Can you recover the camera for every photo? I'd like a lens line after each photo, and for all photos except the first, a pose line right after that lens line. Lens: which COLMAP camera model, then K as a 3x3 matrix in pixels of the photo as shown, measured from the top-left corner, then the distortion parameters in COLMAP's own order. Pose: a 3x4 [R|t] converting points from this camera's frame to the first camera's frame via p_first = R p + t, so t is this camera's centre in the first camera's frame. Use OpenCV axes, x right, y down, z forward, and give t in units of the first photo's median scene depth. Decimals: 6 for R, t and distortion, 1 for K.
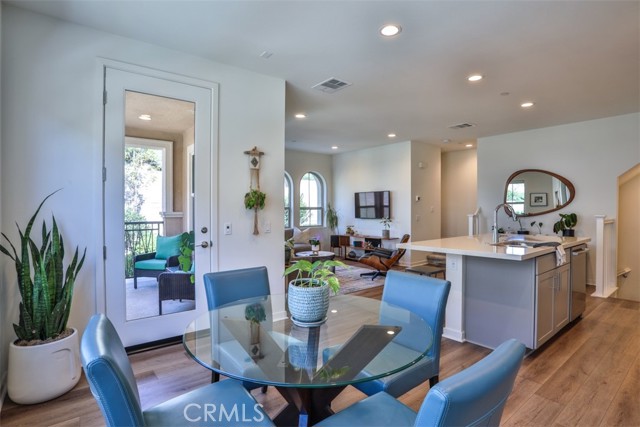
lens RADIAL K [[331.0, 0, 320.0], [0, 331.0, 213.5], [0, 0, 1]] dist [-0.078625, 0.037023]
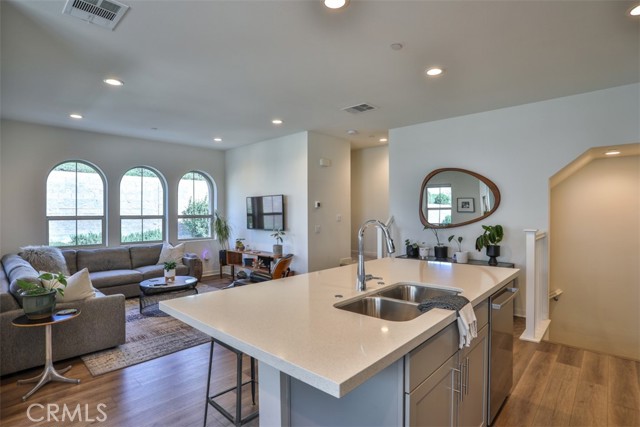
lens RADIAL K [[331.0, 0, 320.0], [0, 331.0, 213.5], [0, 0, 1]] dist [-0.078625, 0.037023]
pose [[0.987959, -0.002812, 0.154690, 0.183818], [0.004660, 0.999922, -0.011581, -0.015465], [-0.154645, 0.012162, 0.987895, 0.219635]]
